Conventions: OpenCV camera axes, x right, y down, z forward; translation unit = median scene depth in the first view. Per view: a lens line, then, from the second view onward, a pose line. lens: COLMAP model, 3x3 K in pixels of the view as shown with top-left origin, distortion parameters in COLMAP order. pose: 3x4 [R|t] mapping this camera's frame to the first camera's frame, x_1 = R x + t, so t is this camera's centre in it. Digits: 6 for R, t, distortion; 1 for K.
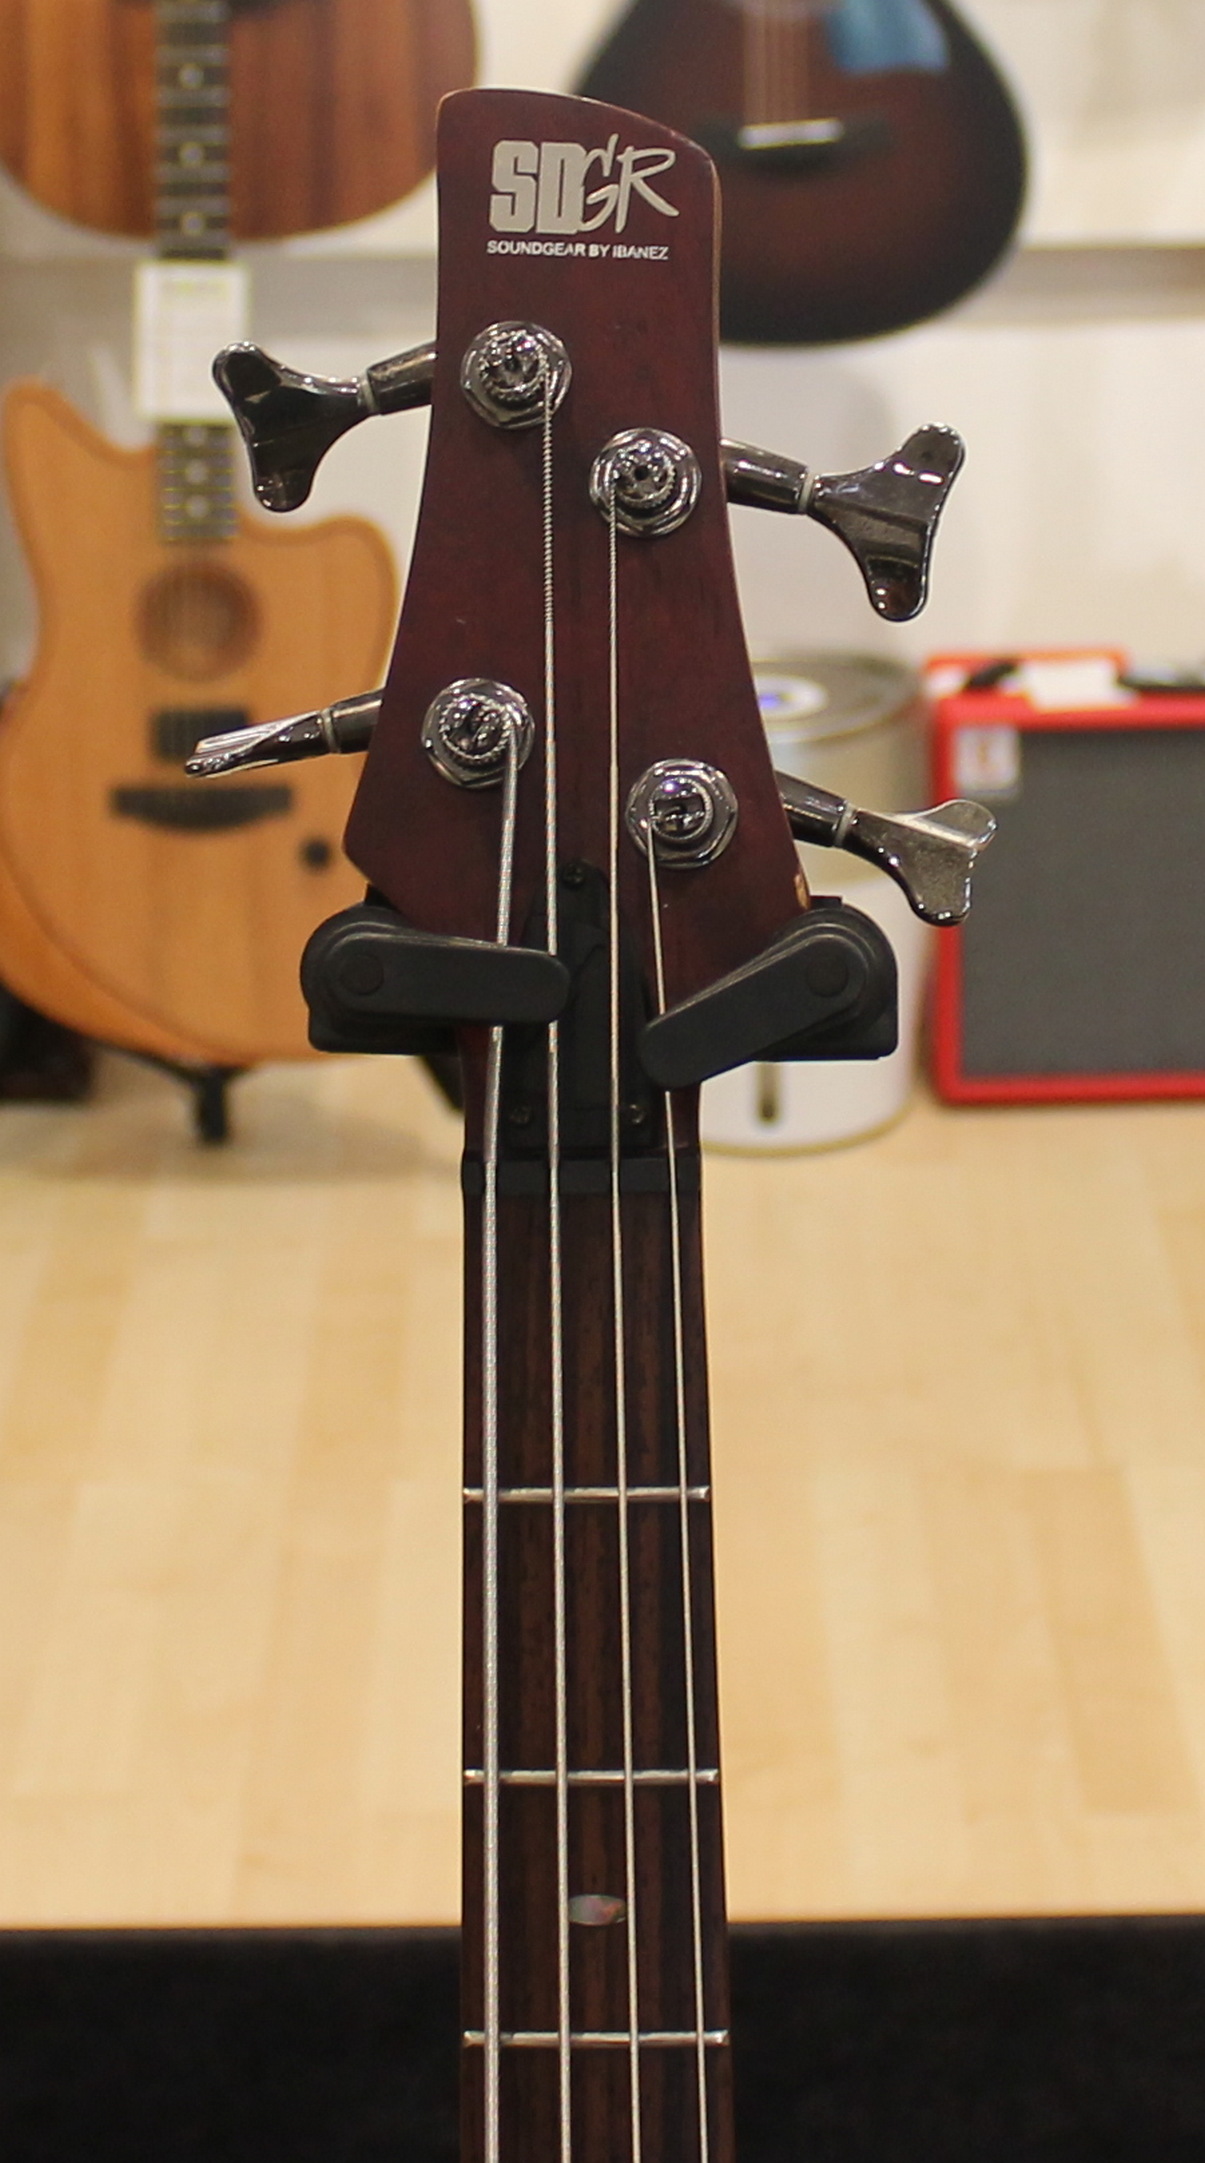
lens RADIAL K [[1694.5, 0, 607.4], [0, 1694.5, 1083.1], [0, 0, 1]] dist [-0.007044, 0.003698]
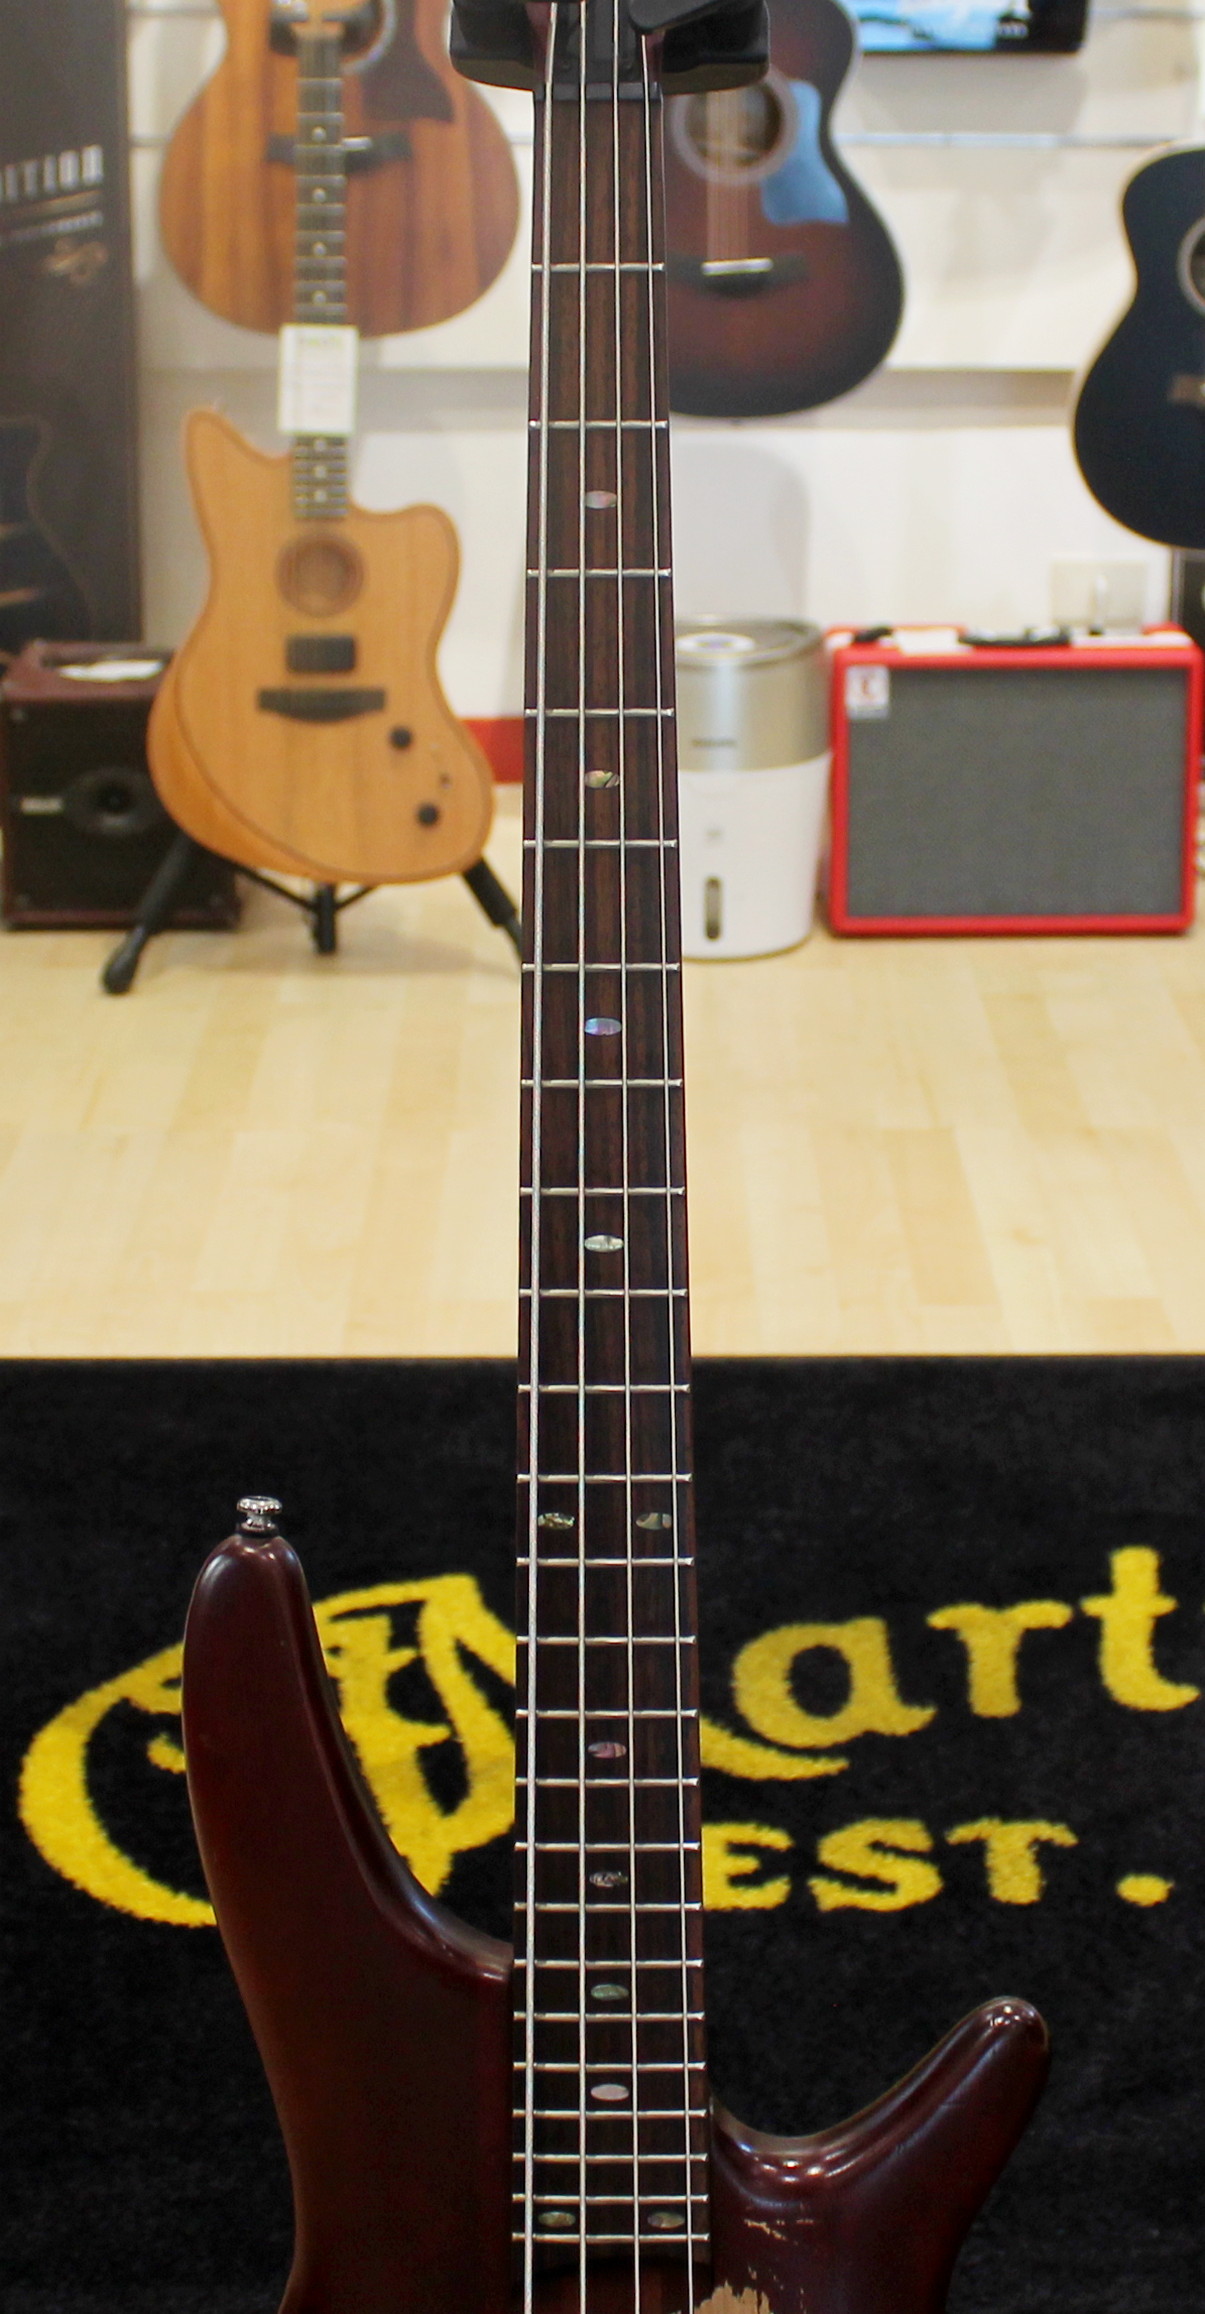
lens RADIAL K [[1254.5, 0, 599.7], [0, 1254.5, 1156.2], [0, 0, 1]] dist [-0.007401, 0.002244]
pose [[0.999931, 0.011694, 0.001482, -0.000157], [-0.011698, 0.999928, 0.002571, 0.210889], [-0.001452, -0.002588, 0.999996, -0.064176]]
